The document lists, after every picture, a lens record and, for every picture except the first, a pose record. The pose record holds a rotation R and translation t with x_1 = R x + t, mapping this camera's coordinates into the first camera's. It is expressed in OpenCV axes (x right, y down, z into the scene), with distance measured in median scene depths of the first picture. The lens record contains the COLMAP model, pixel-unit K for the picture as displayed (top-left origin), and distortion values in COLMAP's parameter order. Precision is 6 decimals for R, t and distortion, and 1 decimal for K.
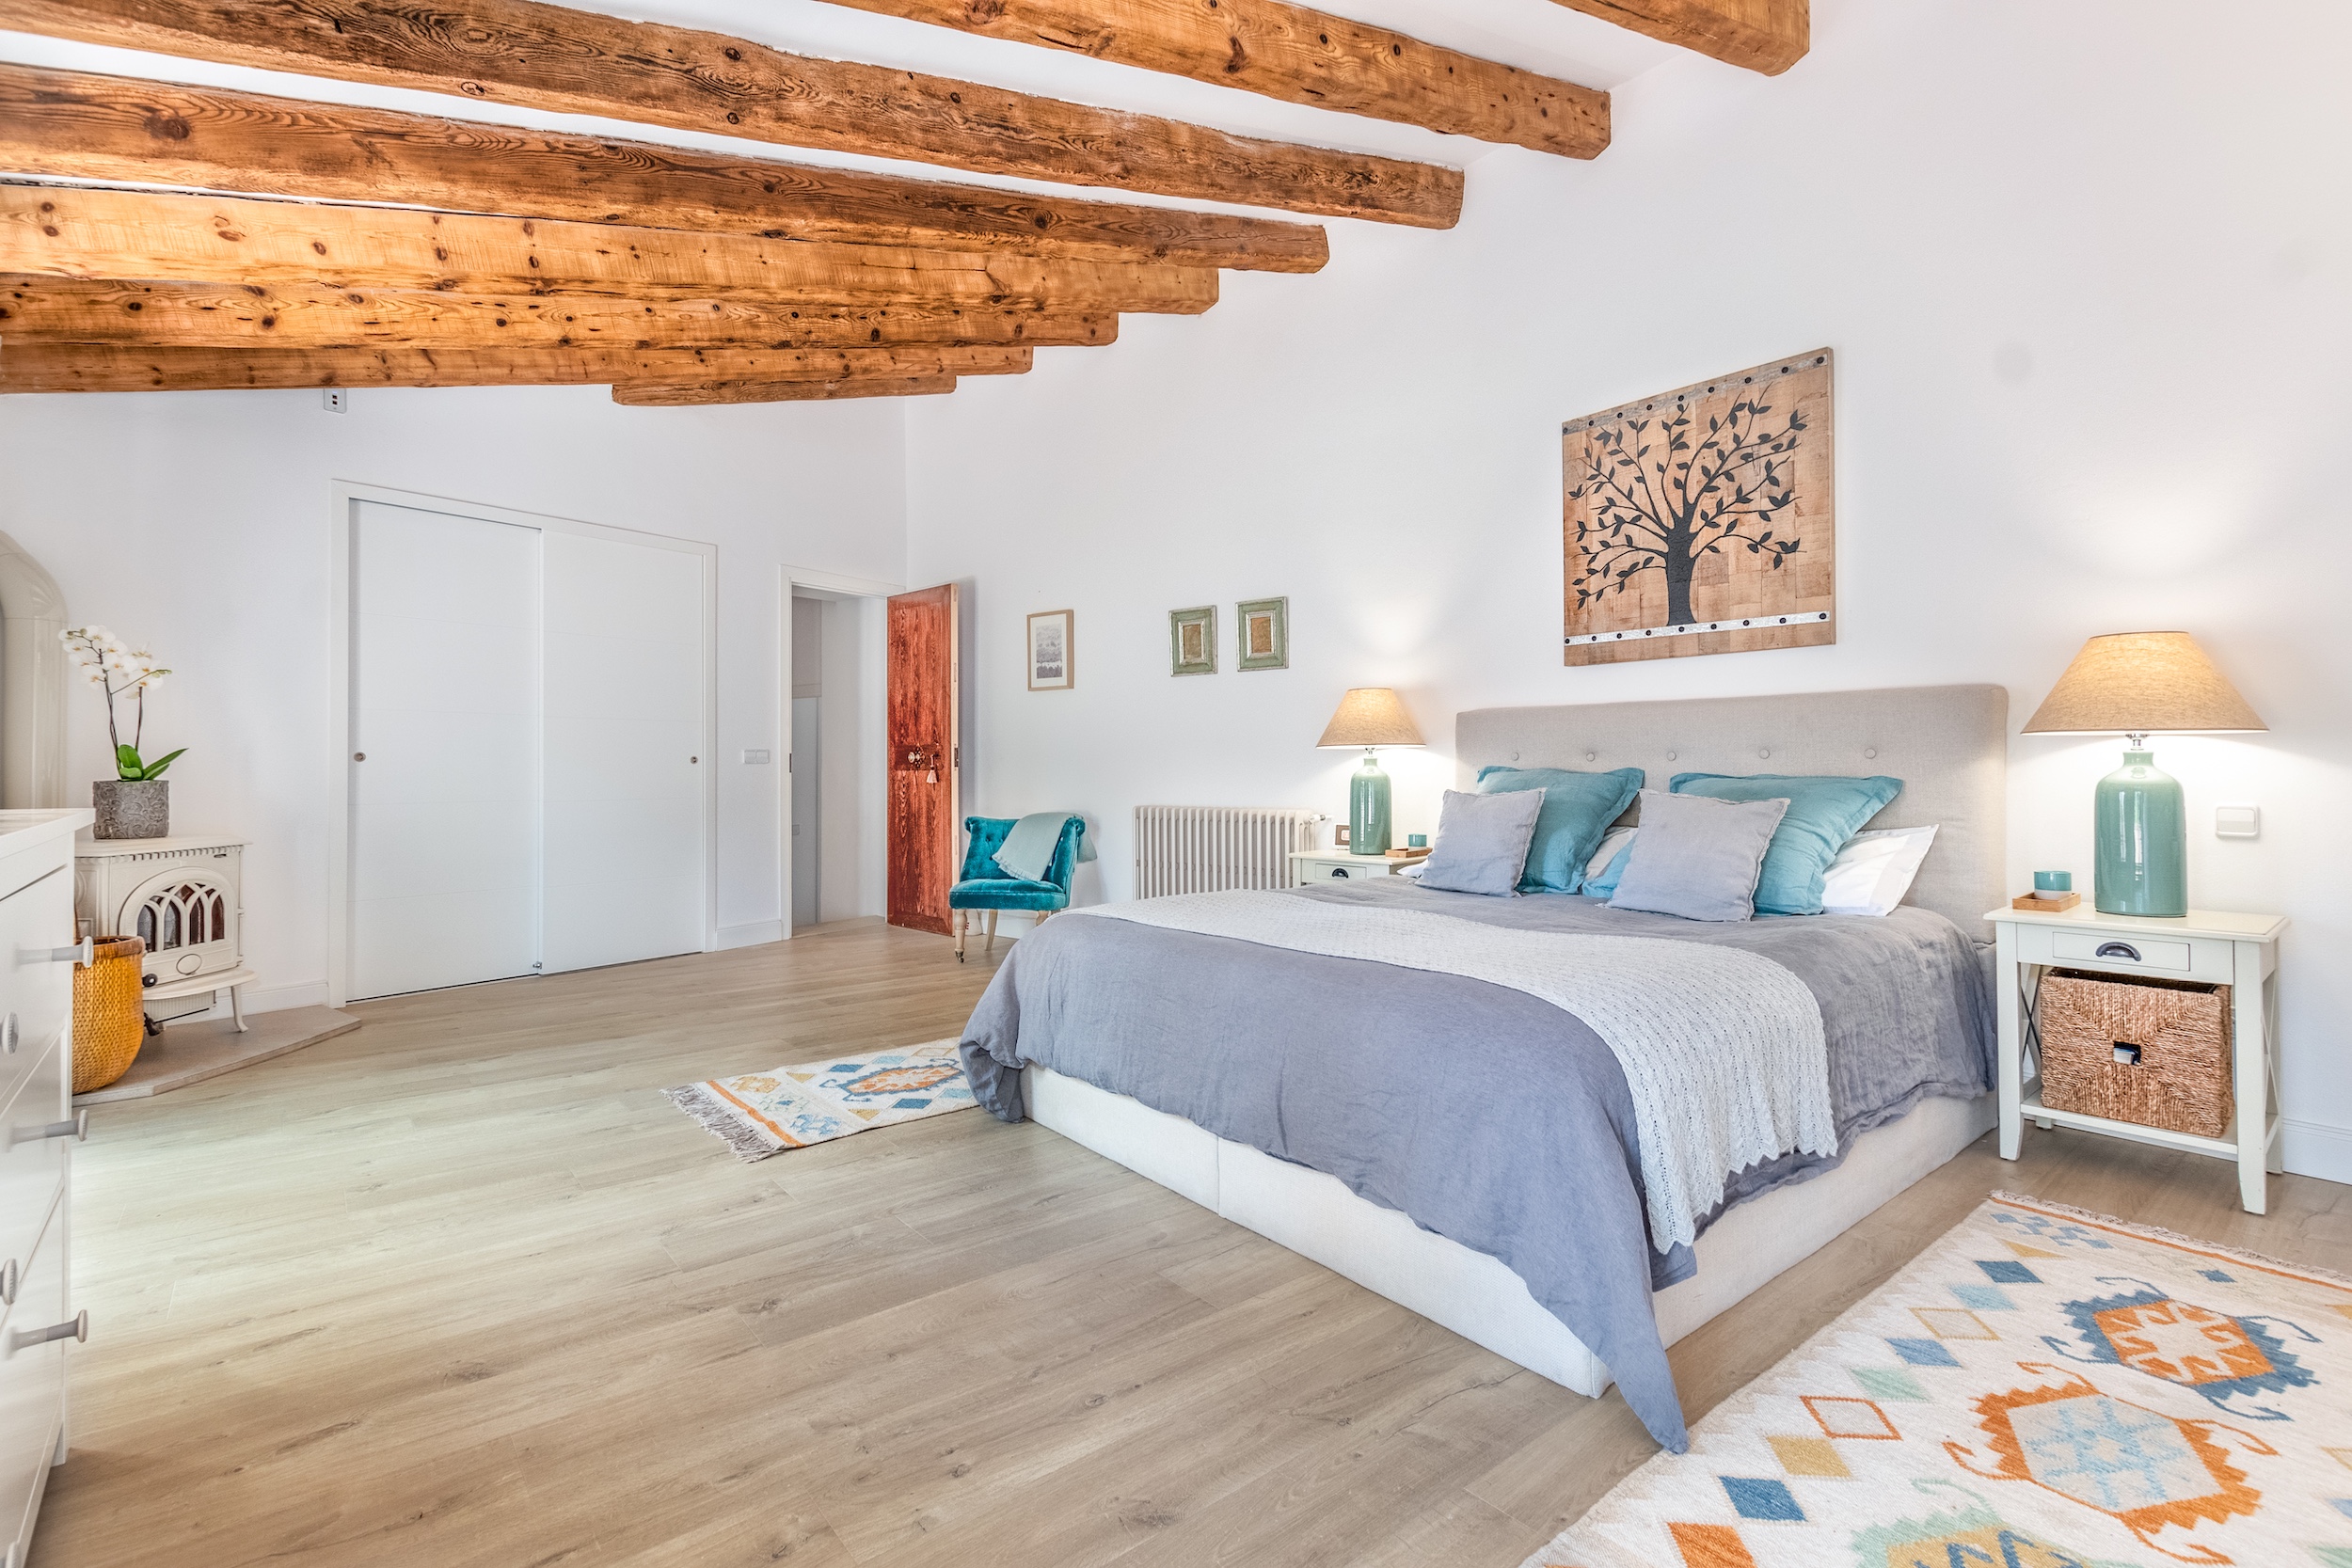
lens RADIAL K [[1102.7, 0, 1174.9], [0, 1102.7, 777.7], [0, 0, 1]] dist [-0.000103, 0.000019]
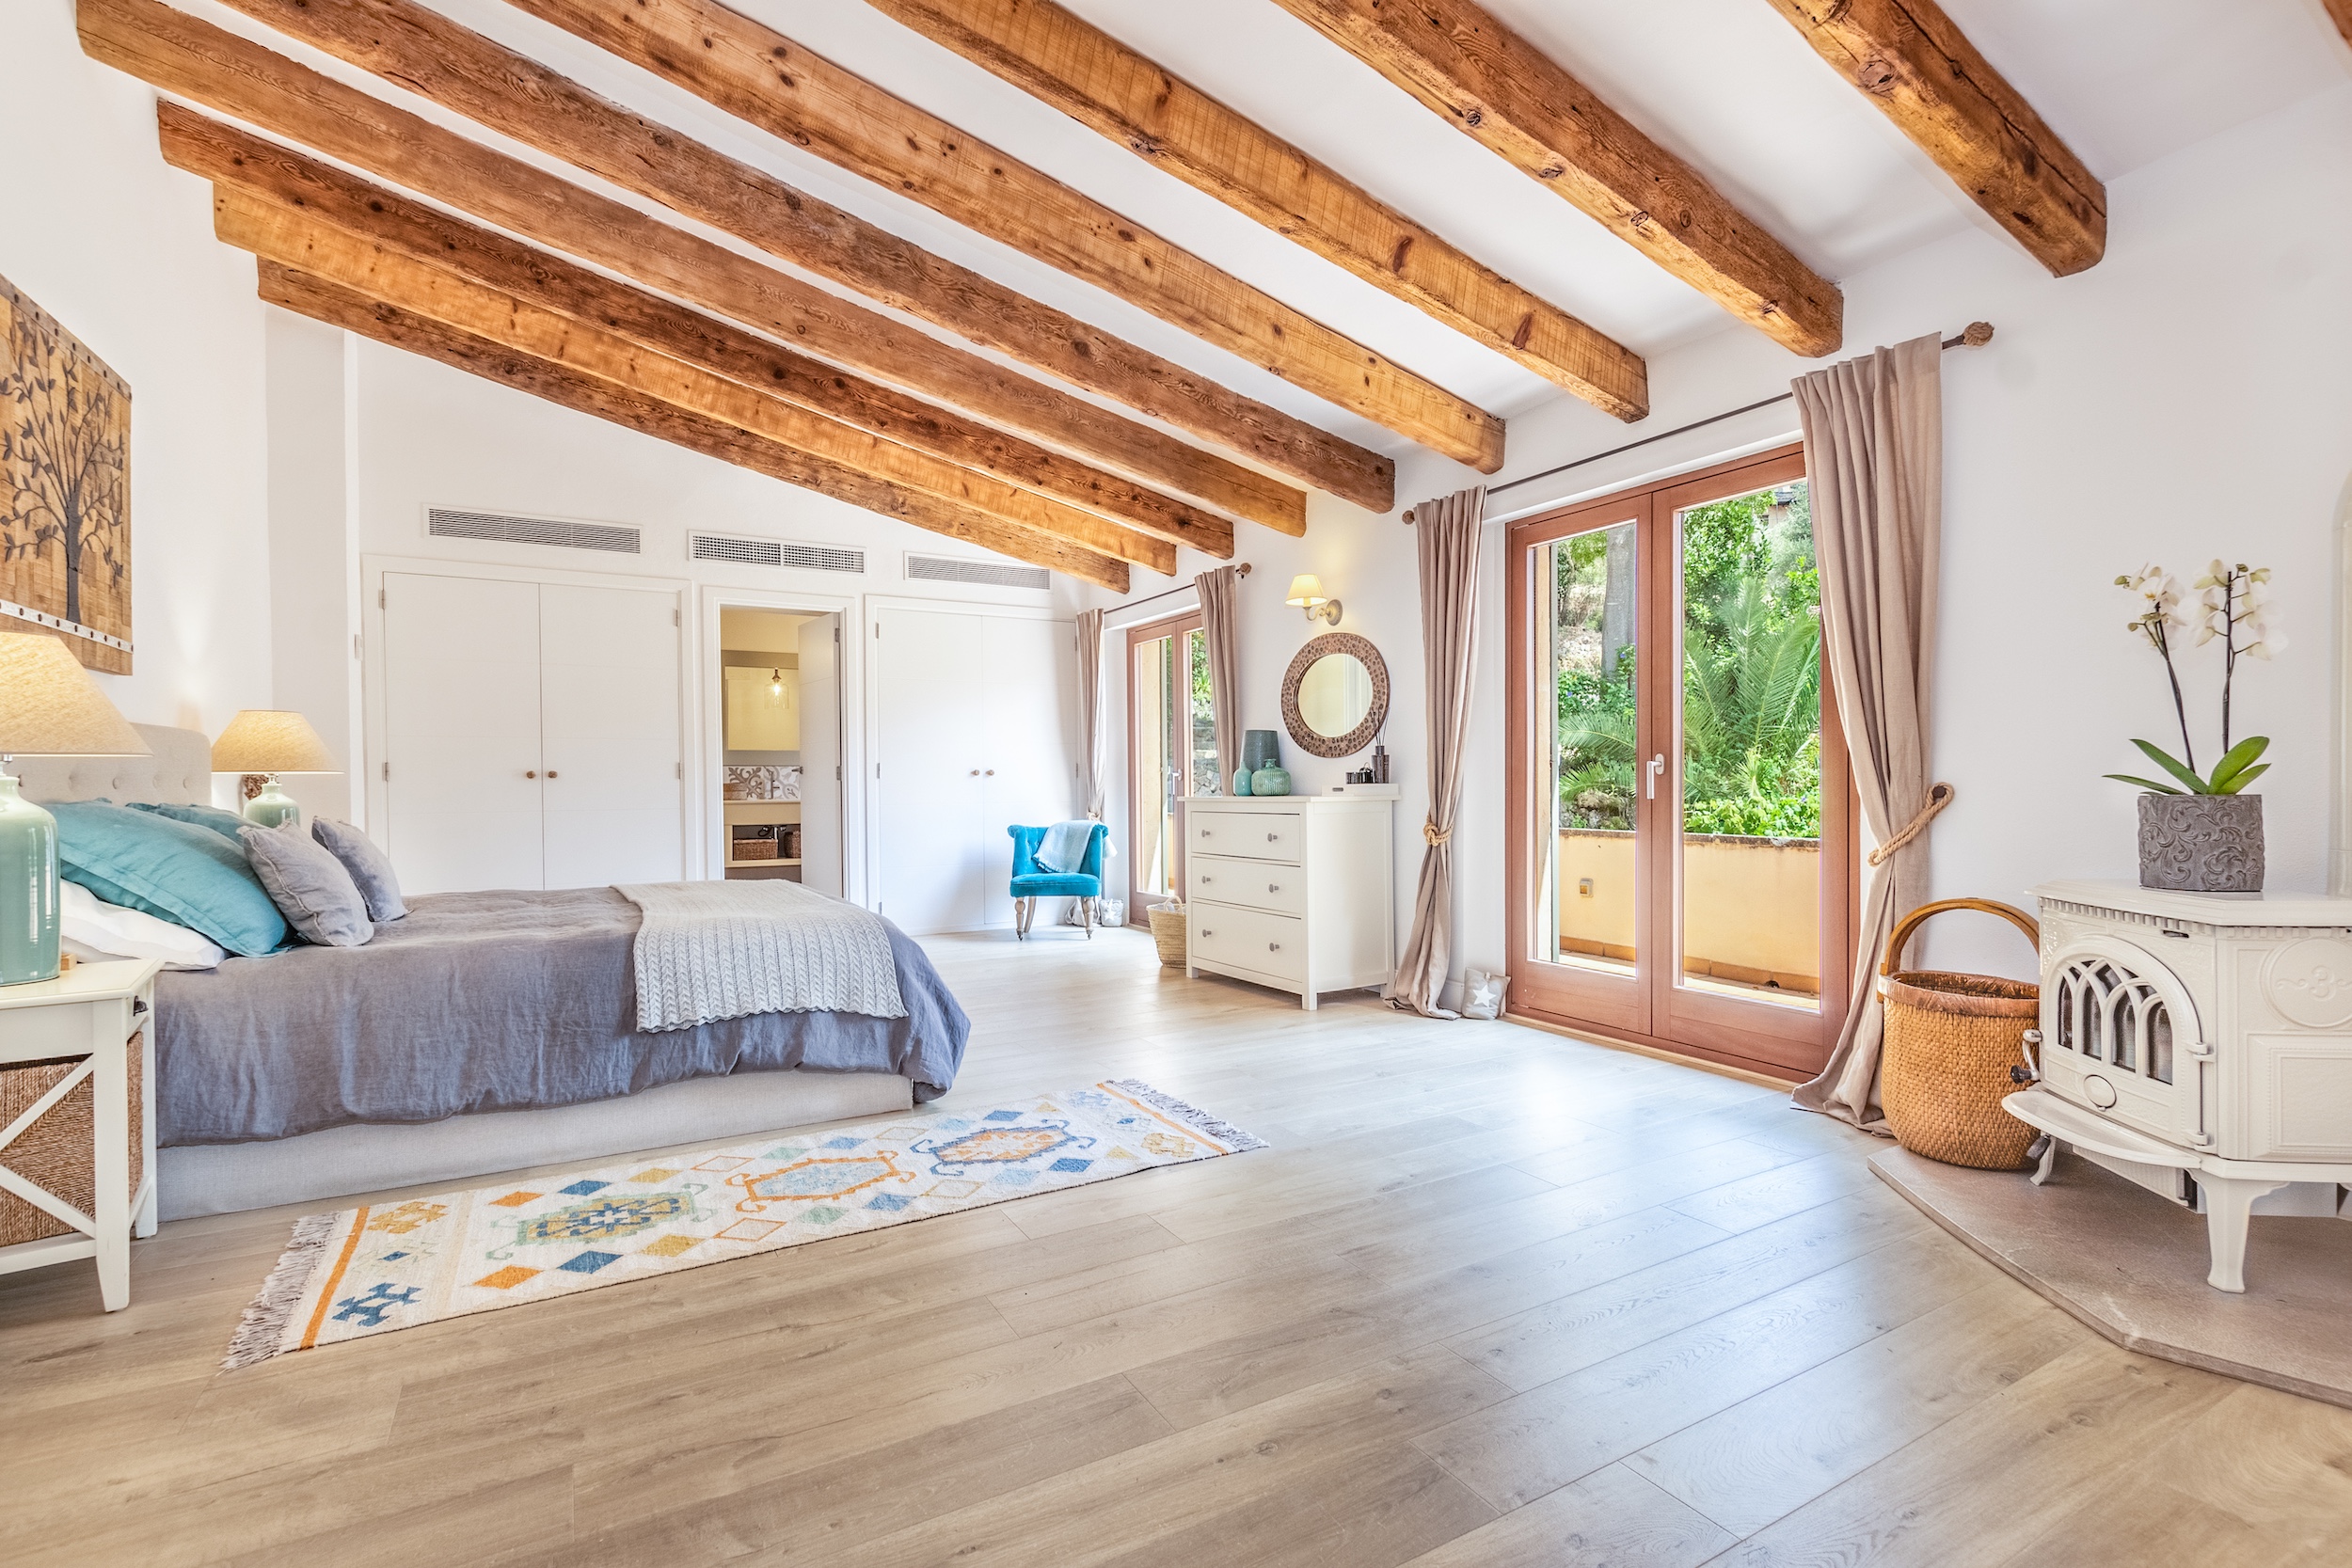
lens RADIAL K [[1102.7, 0, 1176.5], [0, 1102.7, 782.0], [0, 0, 1]] dist [-0.000103, 0.000019]
pose [[-0.986395, 0.008264, 0.164182, -0.521645], [0.008375, 0.999965, -0.000015, -0.010090], [-0.164177, 0.001360, -0.986430, 1.824992]]
